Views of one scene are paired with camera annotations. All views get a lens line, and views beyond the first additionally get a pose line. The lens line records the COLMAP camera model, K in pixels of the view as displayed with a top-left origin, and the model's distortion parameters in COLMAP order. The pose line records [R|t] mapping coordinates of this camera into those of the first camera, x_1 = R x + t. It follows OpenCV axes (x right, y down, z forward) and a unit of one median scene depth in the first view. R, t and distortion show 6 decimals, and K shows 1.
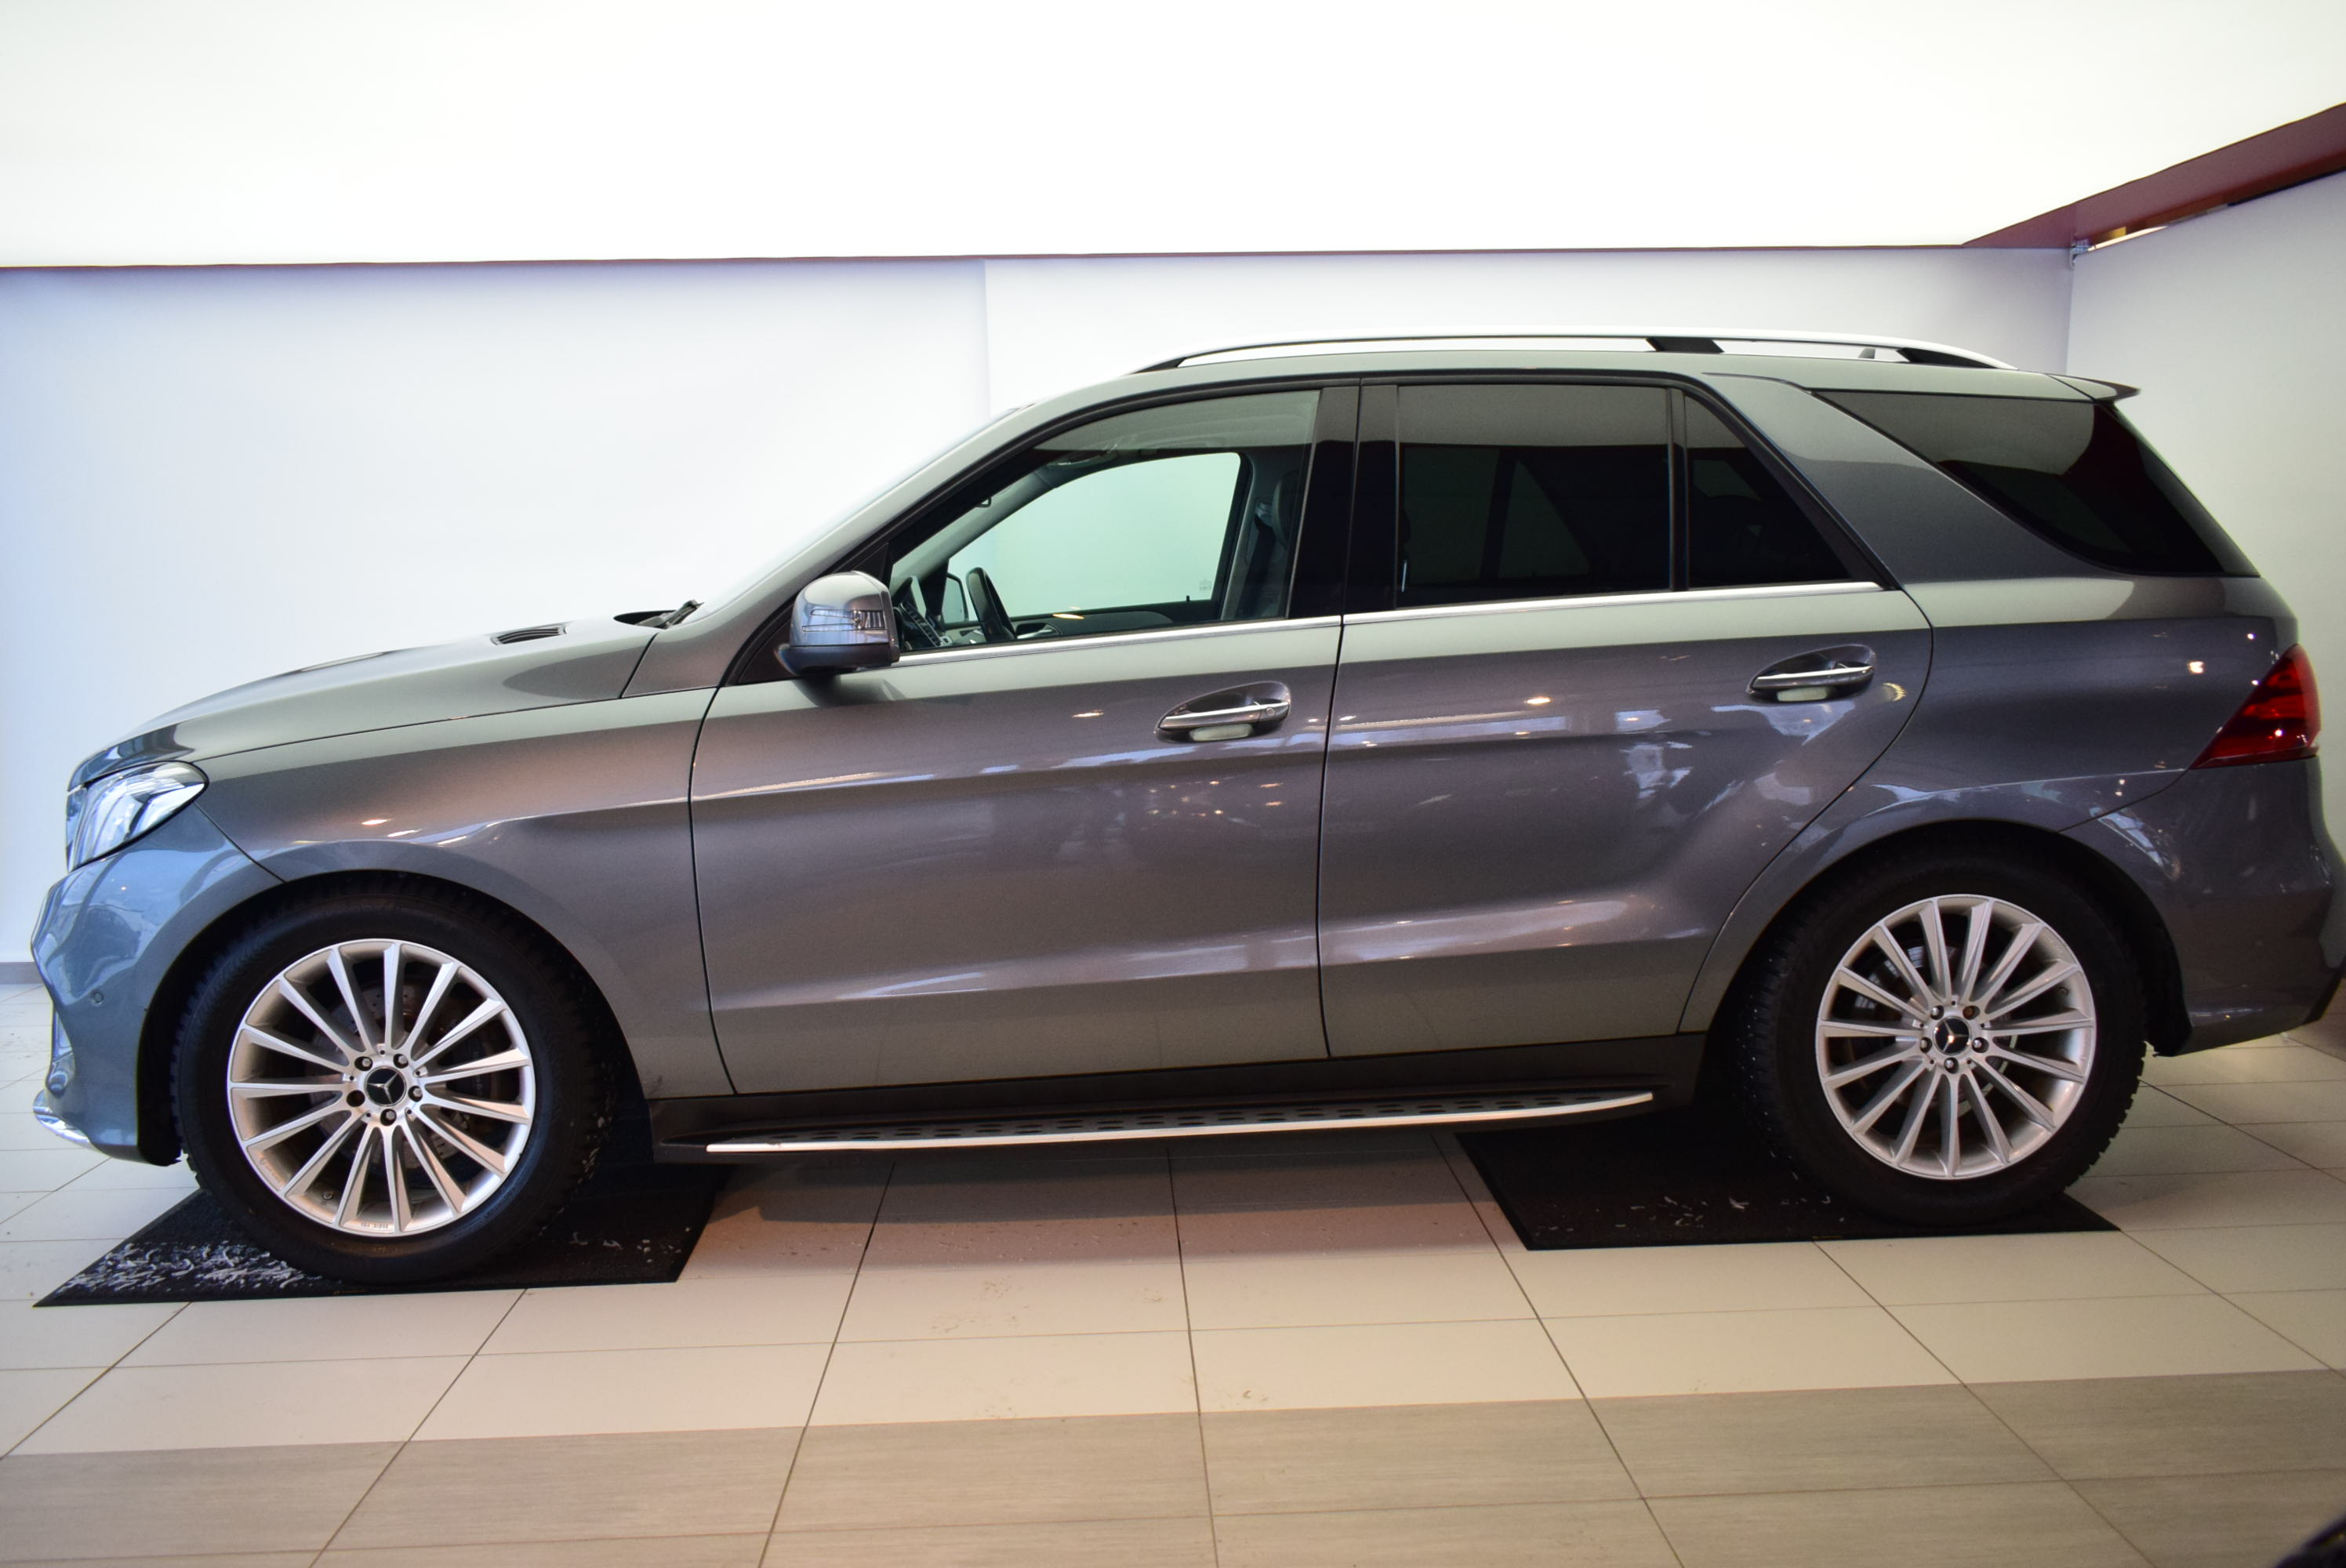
lens RADIAL K [[1815.4, 0, 1173.0], [0, 1815.4, 784.0], [0, 0, 1]] dist [0.003819, 0.000881]
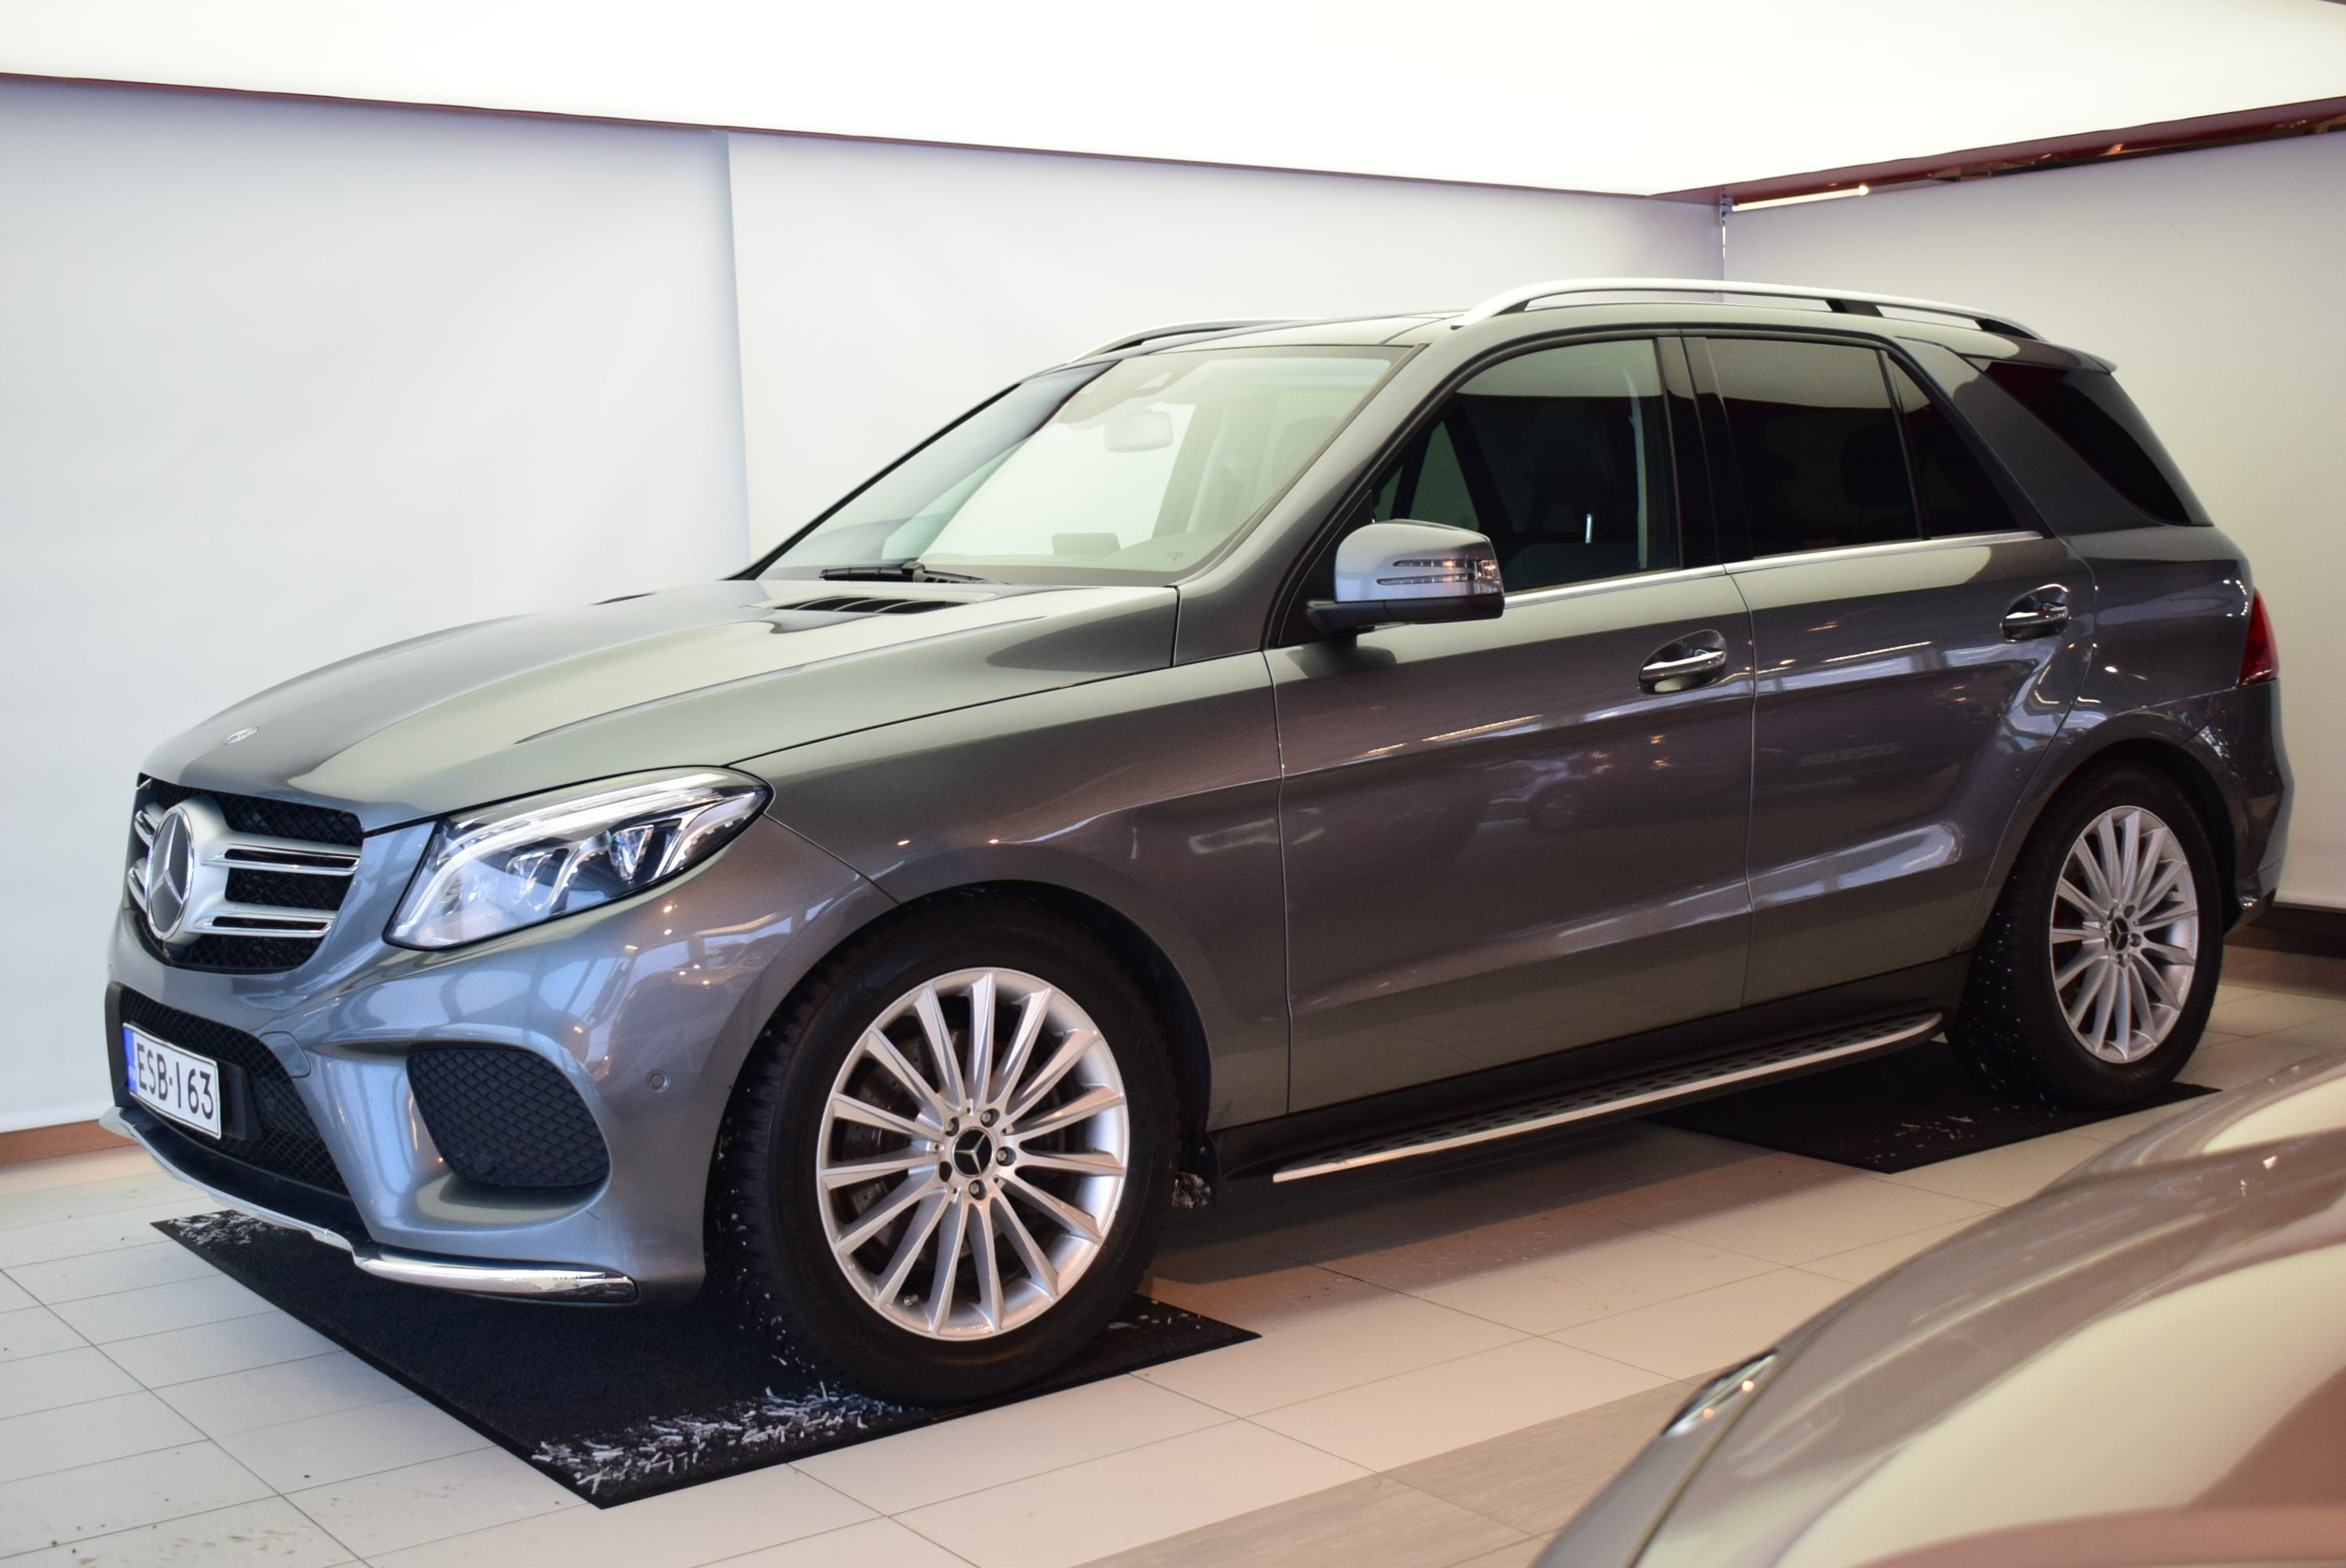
lens RADIAL K [[2737.6, 0, 1173.2], [0, 2737.6, 742.4], [0, 0, 1]] dist [0.015292, 0.012316]
pose [[0.822532, -0.047593, 0.566724, -0.991559], [0.076046, 0.996748, -0.026666, 0.021830], [-0.563612, 0.065030, 0.823476, -0.068566]]
